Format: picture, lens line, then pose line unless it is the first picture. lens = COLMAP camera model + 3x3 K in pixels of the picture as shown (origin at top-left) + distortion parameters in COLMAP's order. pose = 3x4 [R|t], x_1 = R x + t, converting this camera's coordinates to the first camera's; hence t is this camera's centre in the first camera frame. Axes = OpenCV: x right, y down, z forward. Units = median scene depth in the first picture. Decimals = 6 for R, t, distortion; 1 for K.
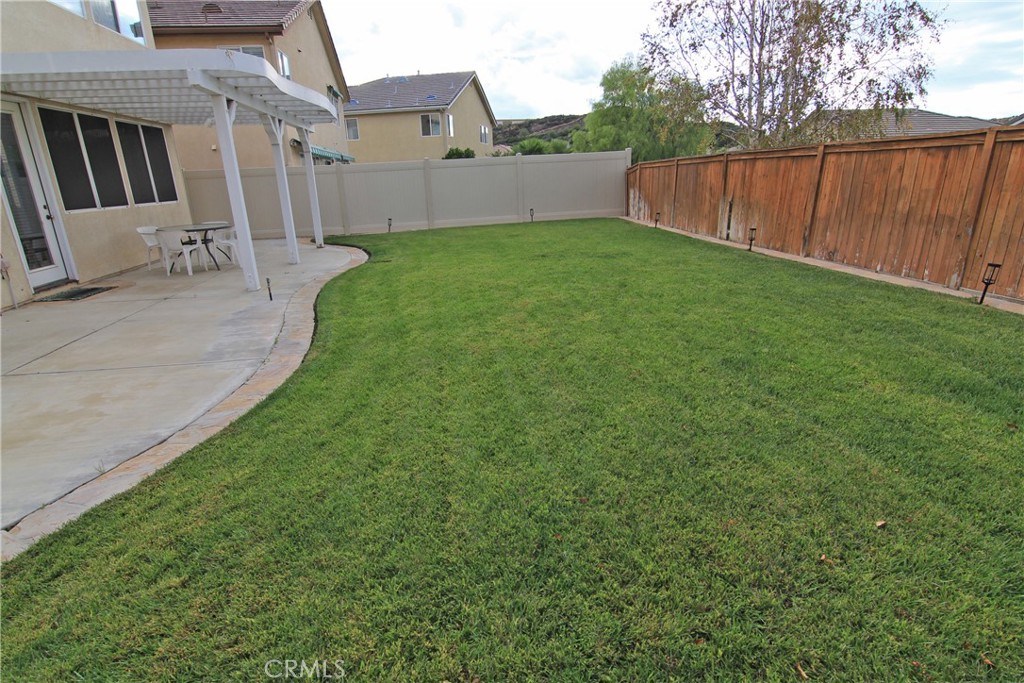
lens RADIAL K [[519.1, 0, 508.5], [0, 519.1, 349.2], [0, 0, 1]] dist [-0.003034, -0.013634]
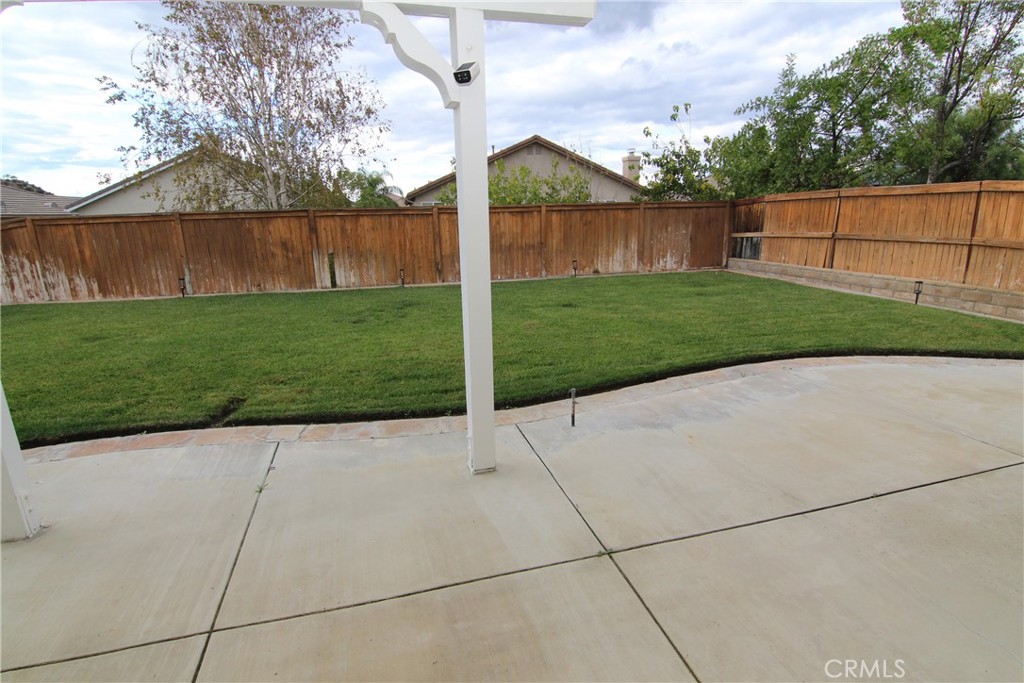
lens RADIAL K [[519.1, 0, 508.5], [0, 519.1, 349.2], [0, 0, 1]] dist [-0.003034, -0.013634]
pose [[-0.128176, -0.216294, 0.967878, -0.859247], [0.333511, 0.909690, 0.247457, -0.294310], [-0.933992, 0.354516, -0.044464, 0.921201]]
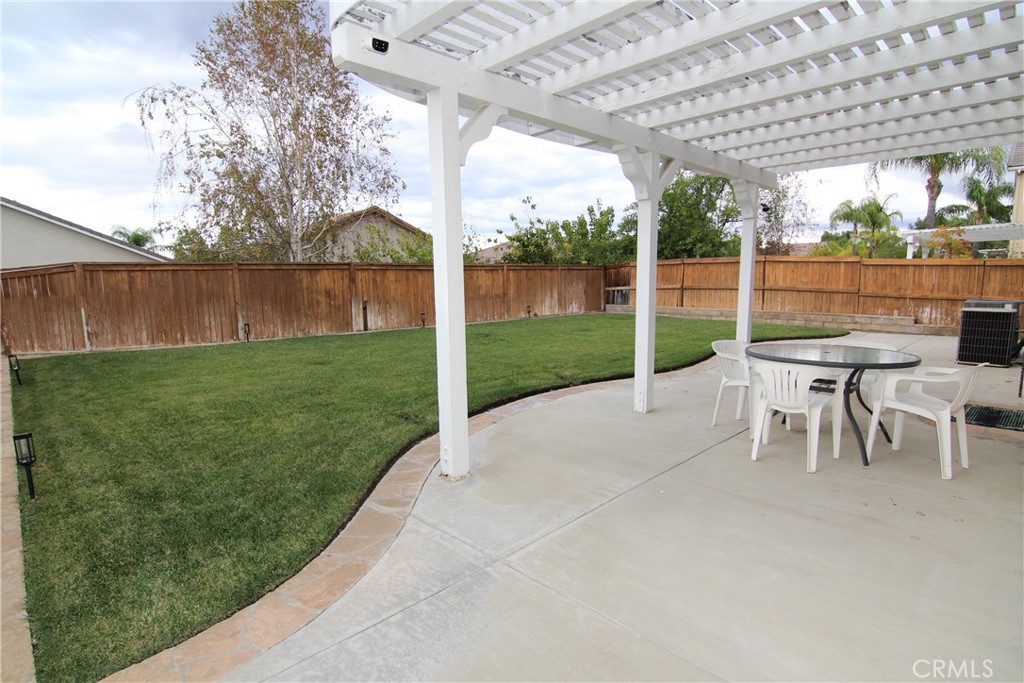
lens RADIAL K [[519.1, 0, 508.5], [0, 519.1, 349.2], [0, 0, 1]] dist [-0.003034, -0.013634]
pose [[-0.583576, -0.074226, 0.808659, -0.958371], [0.280272, 0.916213, 0.286359, -0.525842], [-0.762160, 0.393756, -0.513876, 1.706417]]
